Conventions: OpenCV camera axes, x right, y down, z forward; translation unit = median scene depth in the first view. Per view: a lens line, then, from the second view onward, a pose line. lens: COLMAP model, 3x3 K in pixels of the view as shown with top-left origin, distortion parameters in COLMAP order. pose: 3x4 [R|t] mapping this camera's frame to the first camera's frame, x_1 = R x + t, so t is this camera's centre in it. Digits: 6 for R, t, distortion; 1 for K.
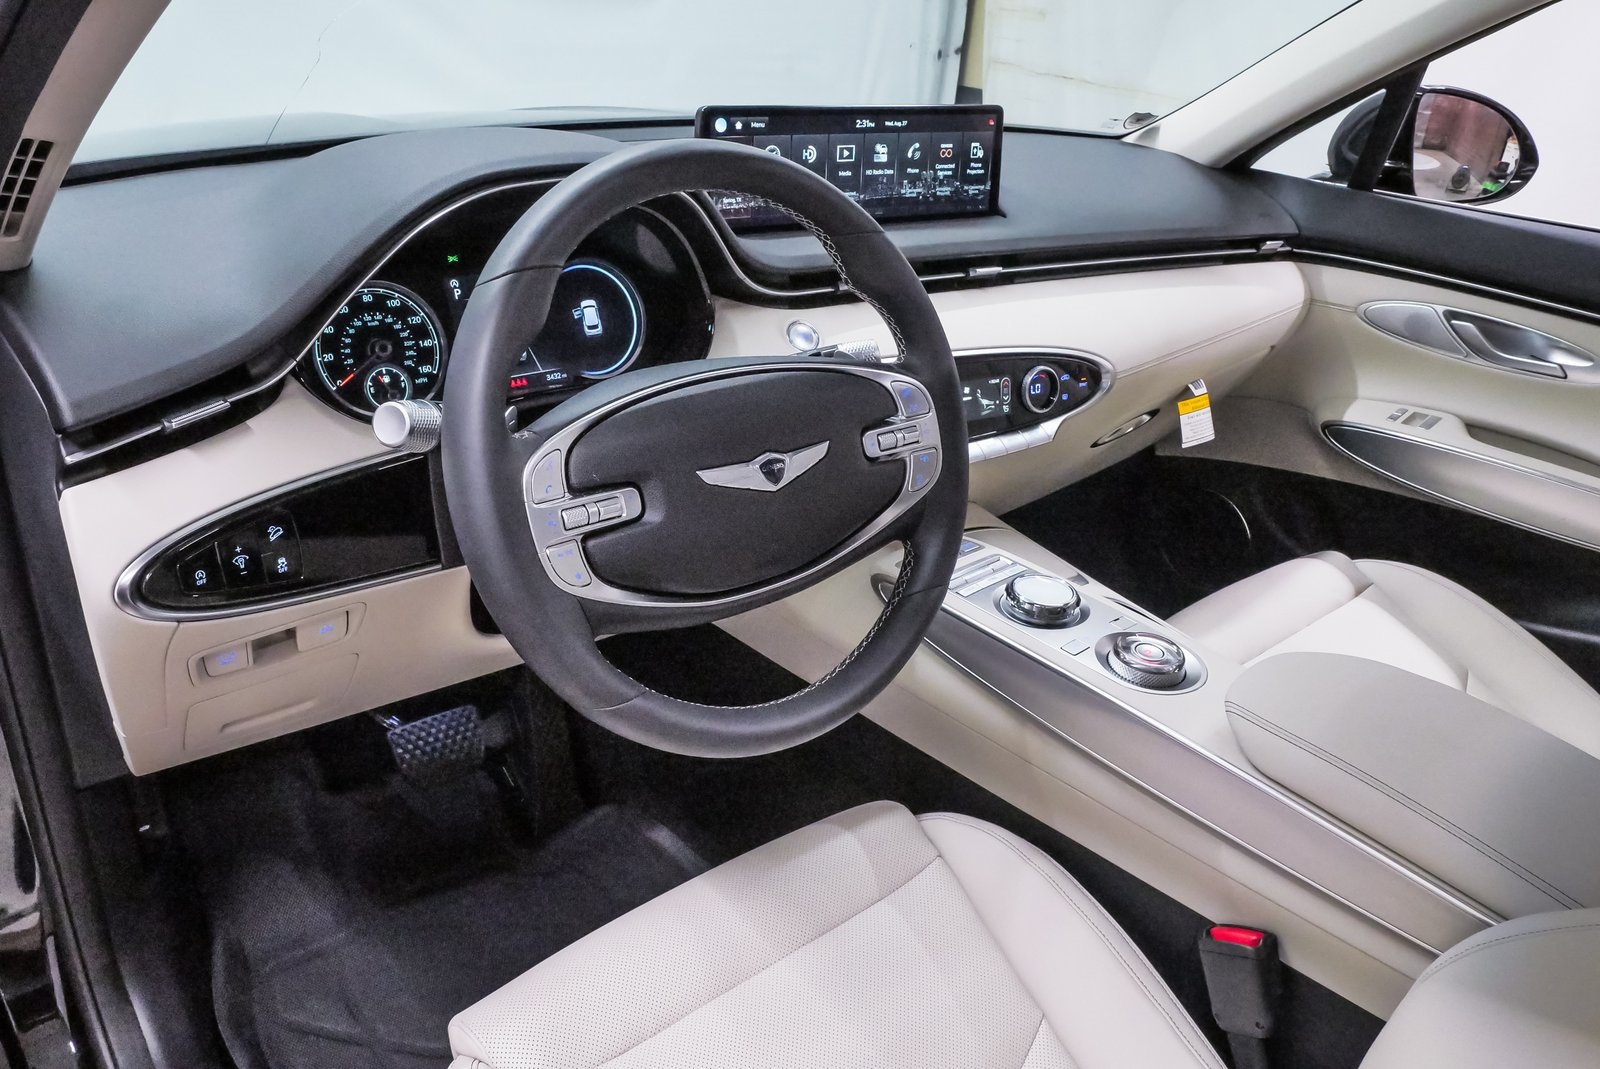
lens RADIAL K [[1146.8, 0, 797.8], [0, 1146.8, 556.5], [0, 0, 1]] dist [-0.039480, 0.007604]
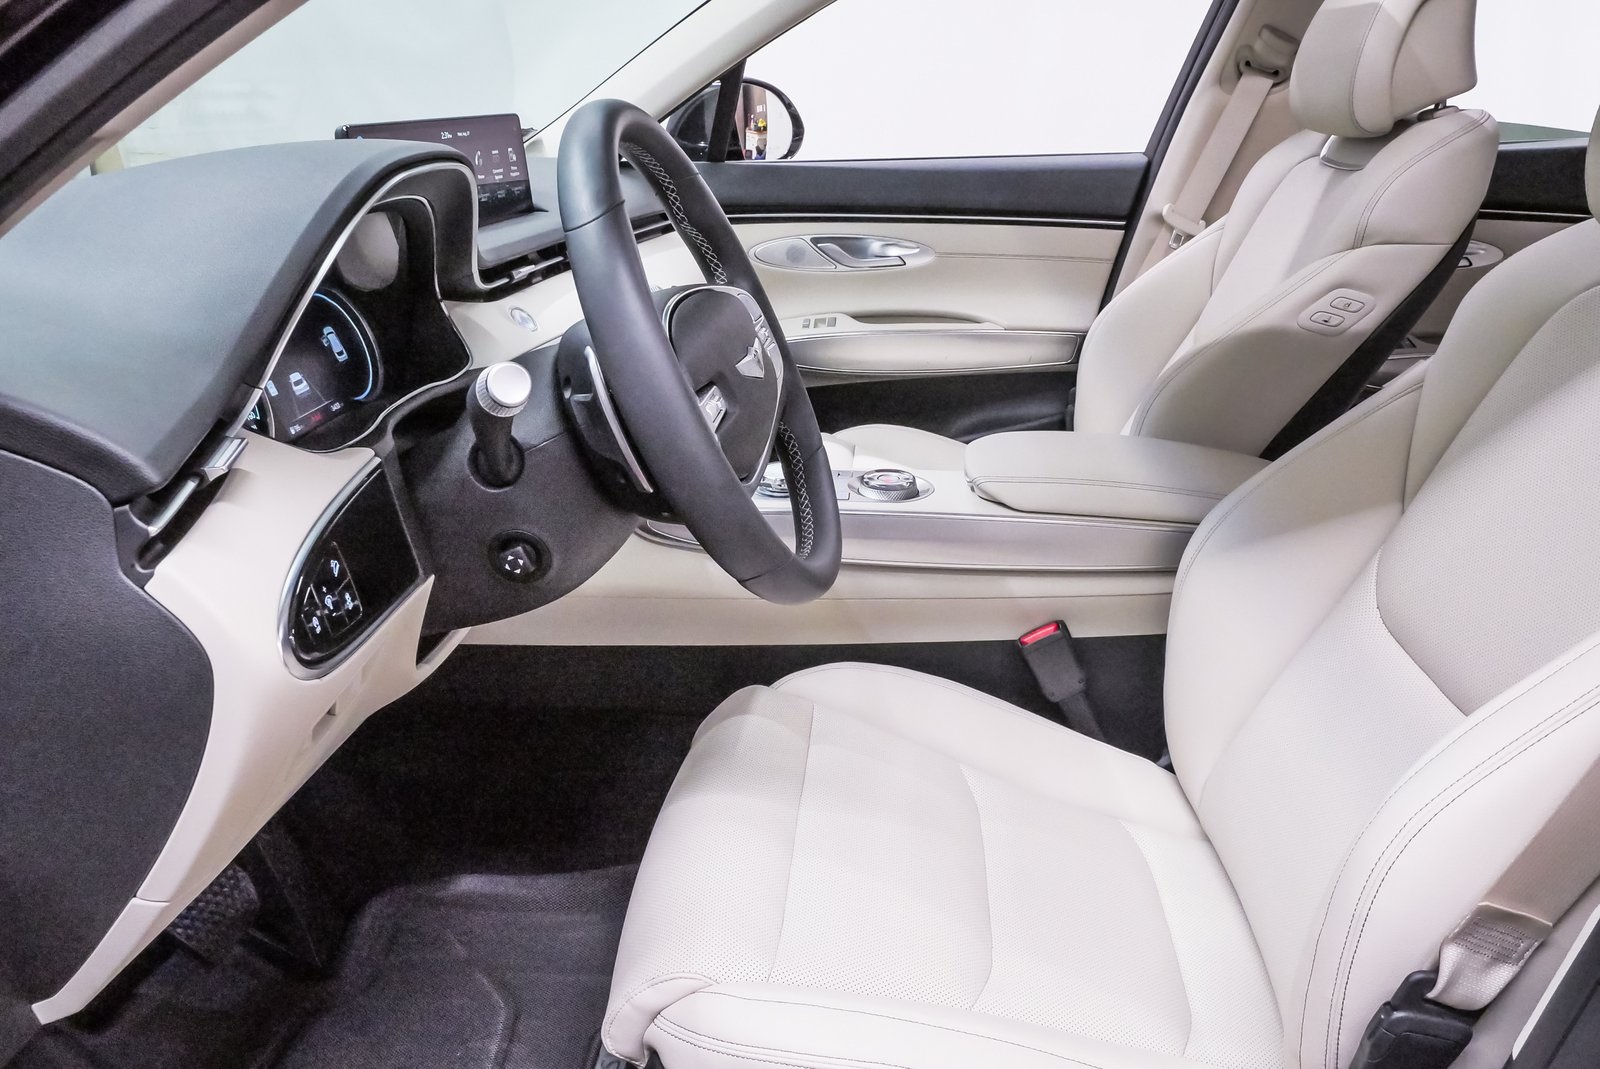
lens RADIAL K [[1146.8, 0, 797.8], [0, 1146.8, 556.5], [0, 0, 1]] dist [-0.039480, 0.007604]
pose [[0.725923, -0.337940, 0.599026, -0.429128], [0.372490, 0.925344, 0.070635, 0.027336], [-0.578176, 0.171856, 0.797608, 0.031985]]
